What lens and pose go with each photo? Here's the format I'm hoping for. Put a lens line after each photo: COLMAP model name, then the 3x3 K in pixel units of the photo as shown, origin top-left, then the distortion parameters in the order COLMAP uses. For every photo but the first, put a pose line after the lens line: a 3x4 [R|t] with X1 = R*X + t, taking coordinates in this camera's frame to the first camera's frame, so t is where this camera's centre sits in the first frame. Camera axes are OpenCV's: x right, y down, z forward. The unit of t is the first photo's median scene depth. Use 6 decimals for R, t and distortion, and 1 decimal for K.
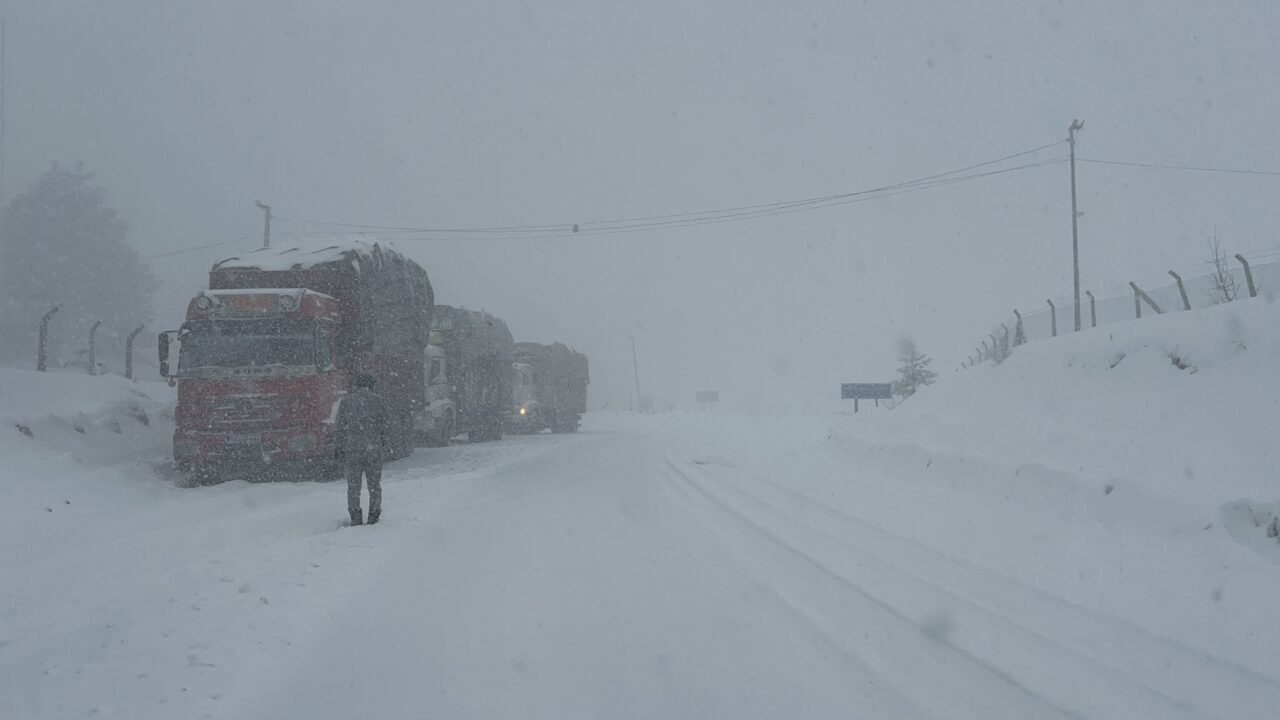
lens RADIAL K [[1220.9, 0, 640.0], [0, 1220.9, 367.0], [0, 0, 1]] dist [0.043826, 0.000000]
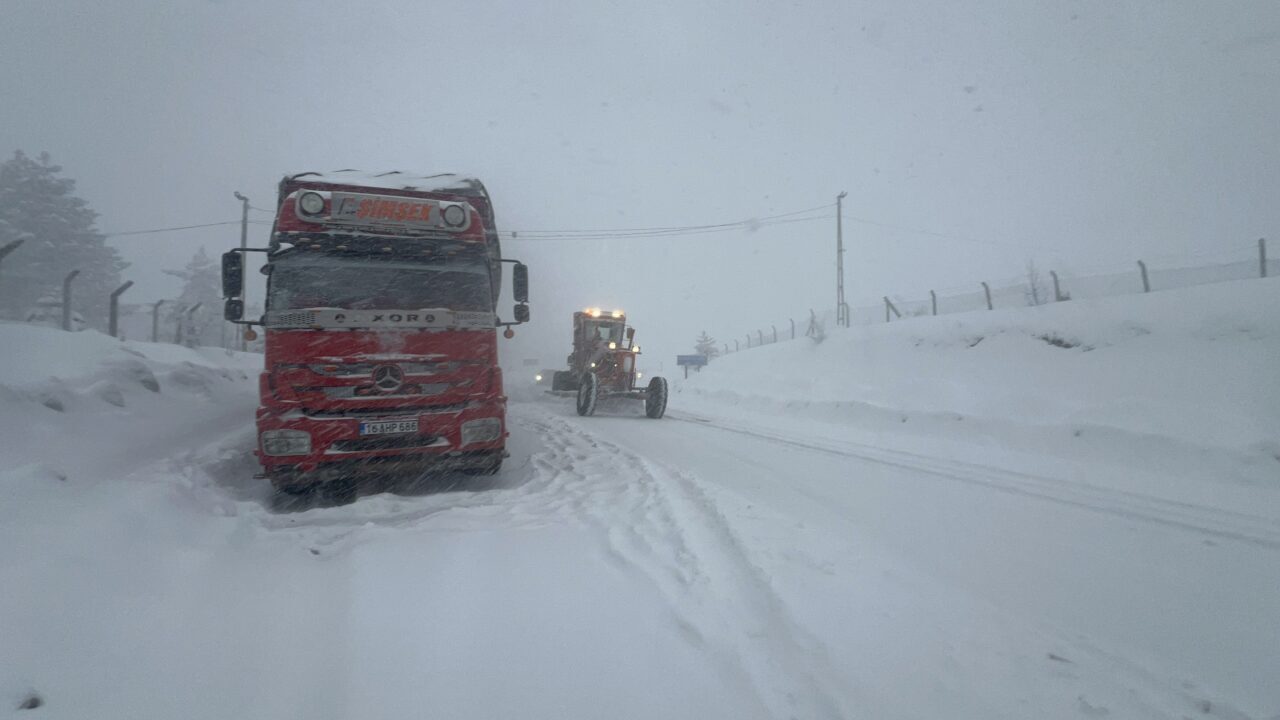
lens RADIAL K [[616.8, 0, 641.9], [0, 616.8, 357.3], [0, 0, 1]] dist [0.001508, 0.003227]
pose [[0.941517, 0.014917, 0.336634, -0.260633], [-0.020425, 0.999709, 0.012828, 0.014403], [-0.336345, -0.018953, 0.941548, 0.561435]]
